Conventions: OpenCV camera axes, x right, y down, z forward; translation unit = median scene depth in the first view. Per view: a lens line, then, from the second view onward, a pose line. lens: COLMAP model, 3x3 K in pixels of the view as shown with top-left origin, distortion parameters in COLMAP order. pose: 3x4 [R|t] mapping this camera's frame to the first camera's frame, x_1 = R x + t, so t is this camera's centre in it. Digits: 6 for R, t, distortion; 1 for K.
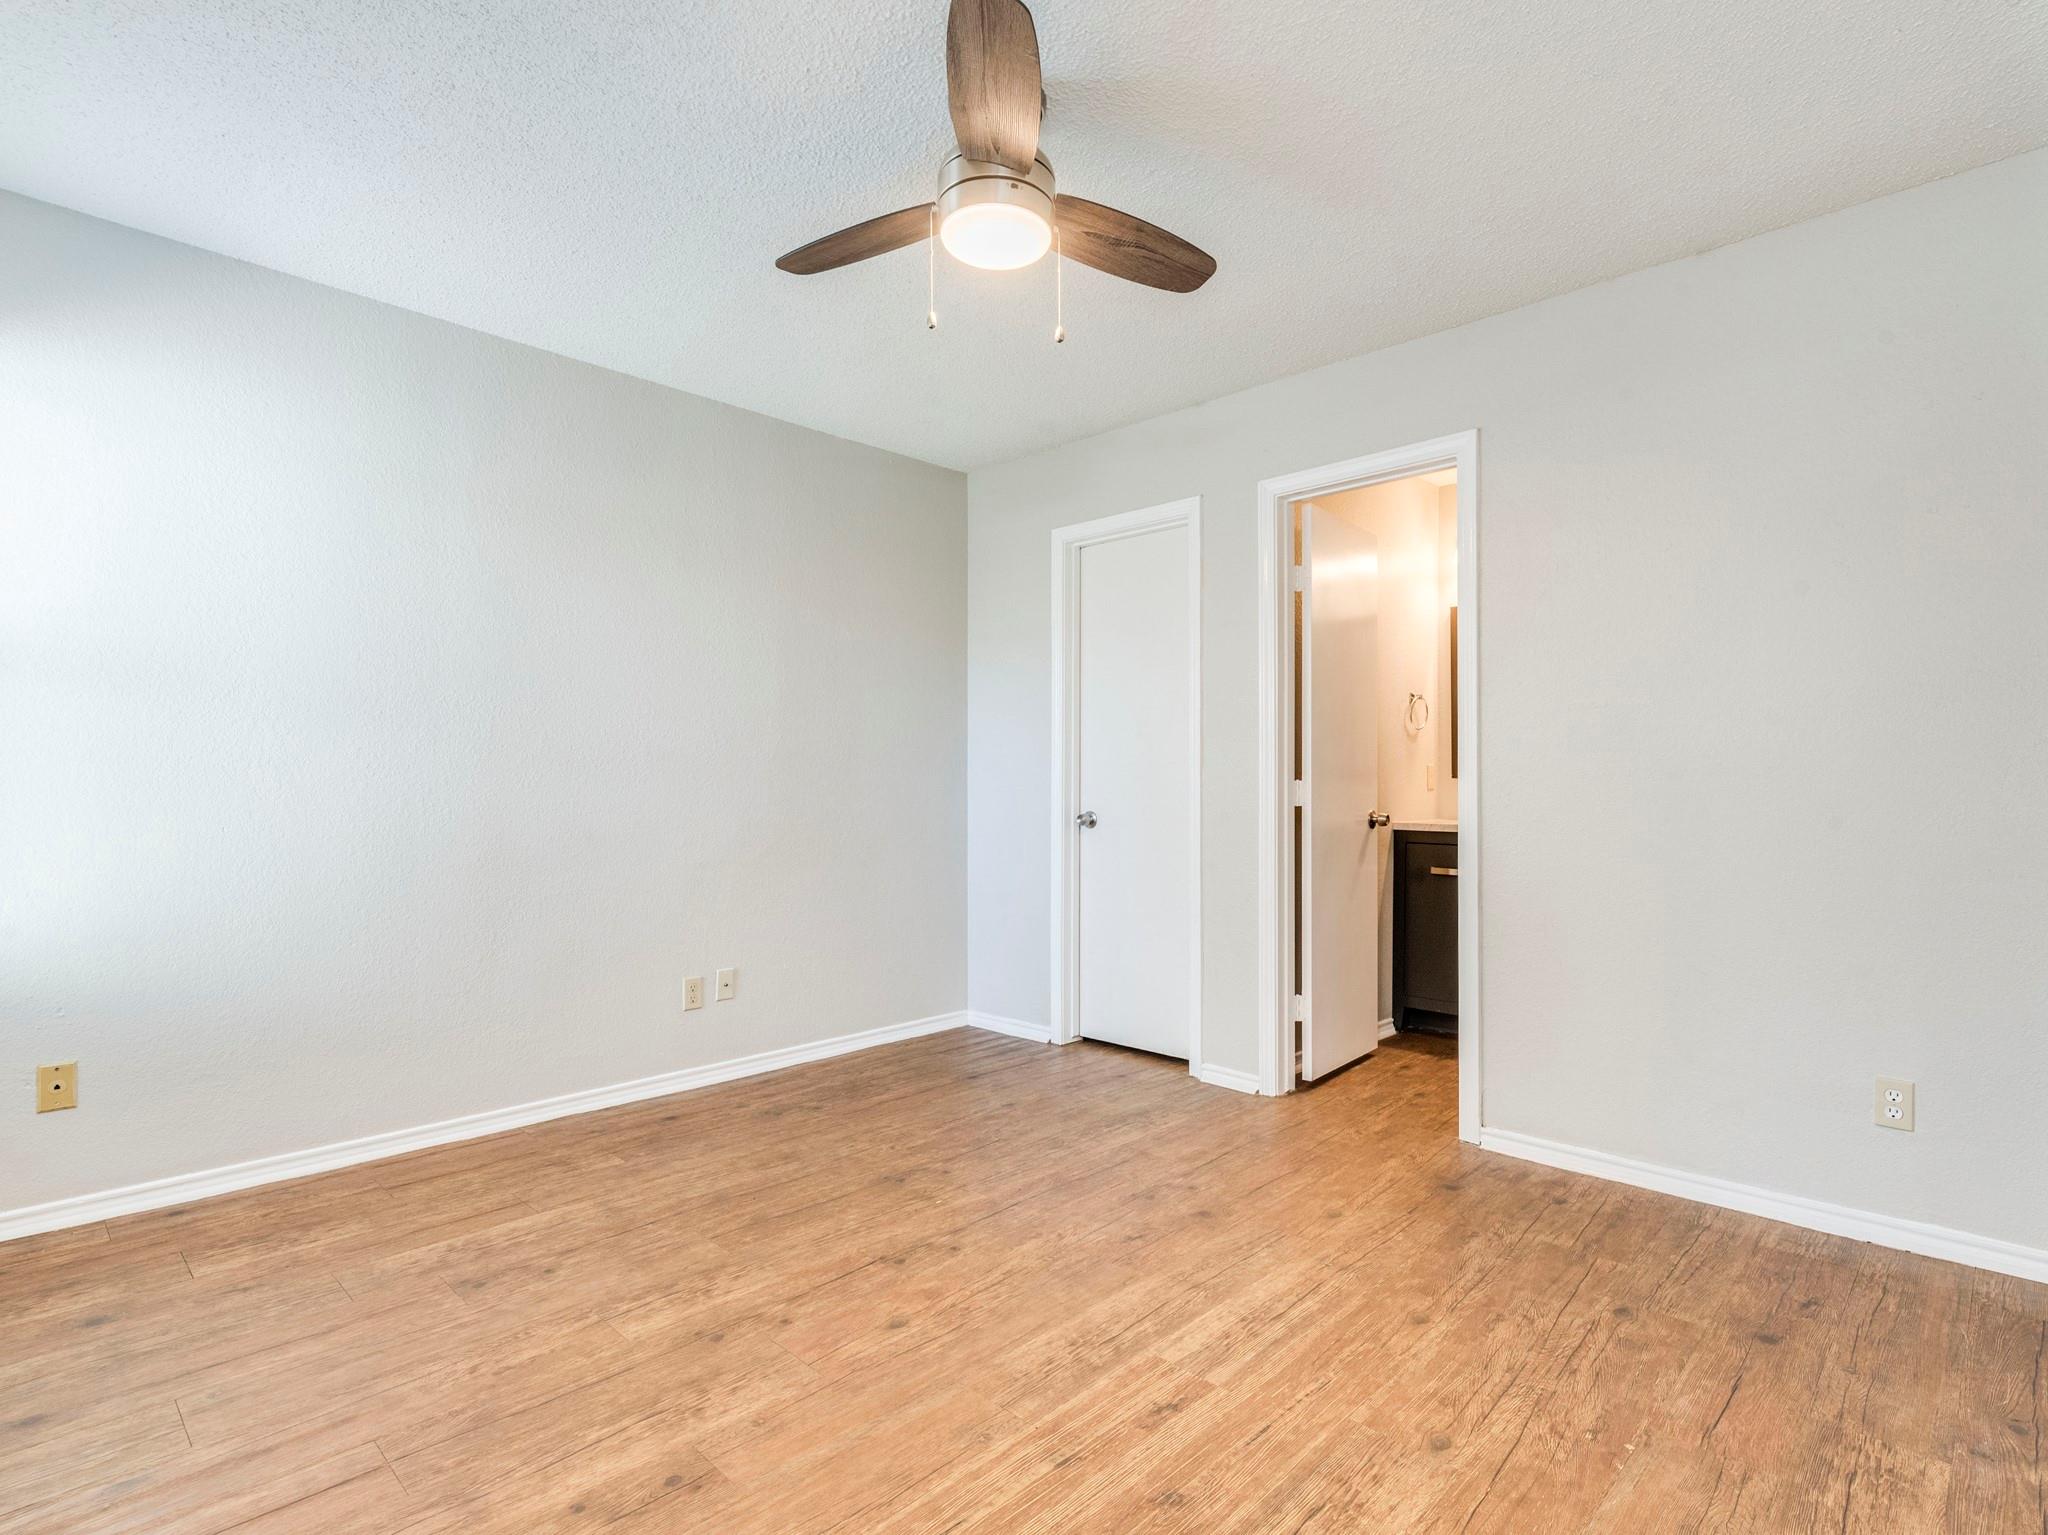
lens RADIAL K [[1006.6, 0, 1024.0], [0, 1006.6, 775.6], [0, 0, 1]] dist [-0.003136, 0.000968]
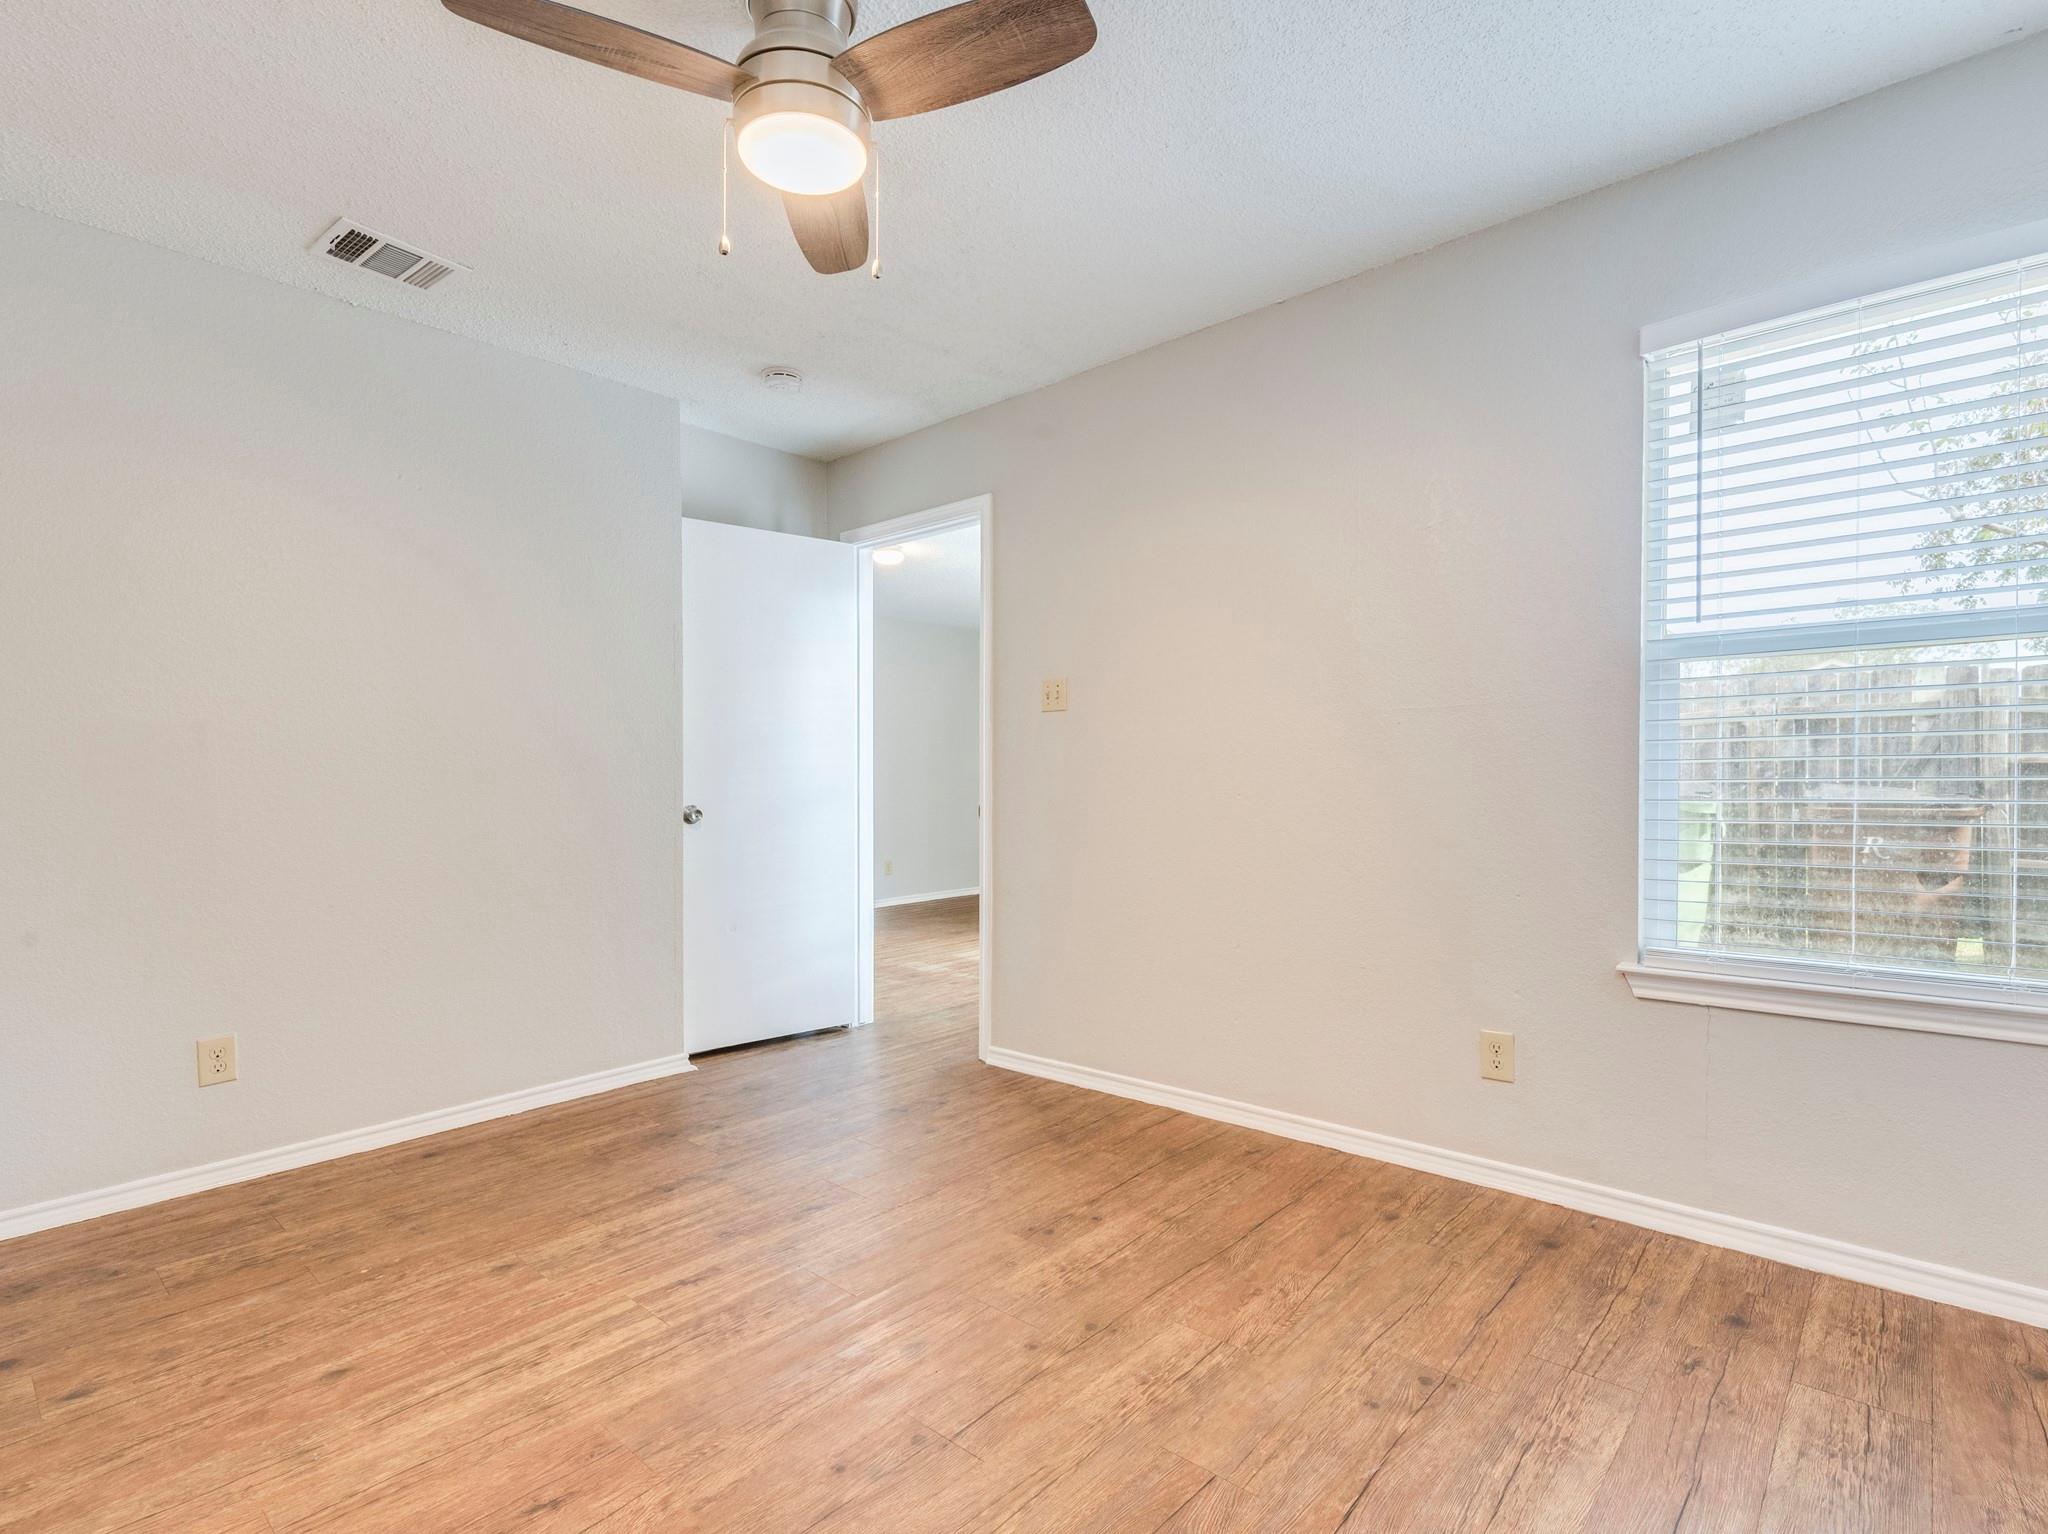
lens RADIAL K [[1006.6, 0, 1024.2], [0, 1006.6, 771.8], [0, 0, 1]] dist [-0.003136, 0.000968]
pose [[-0.999253, 0.008841, -0.037621, -0.203945], [0.009434, 0.999834, -0.015616, 0.017987], [0.037476, -0.015959, -0.999170, 2.001430]]
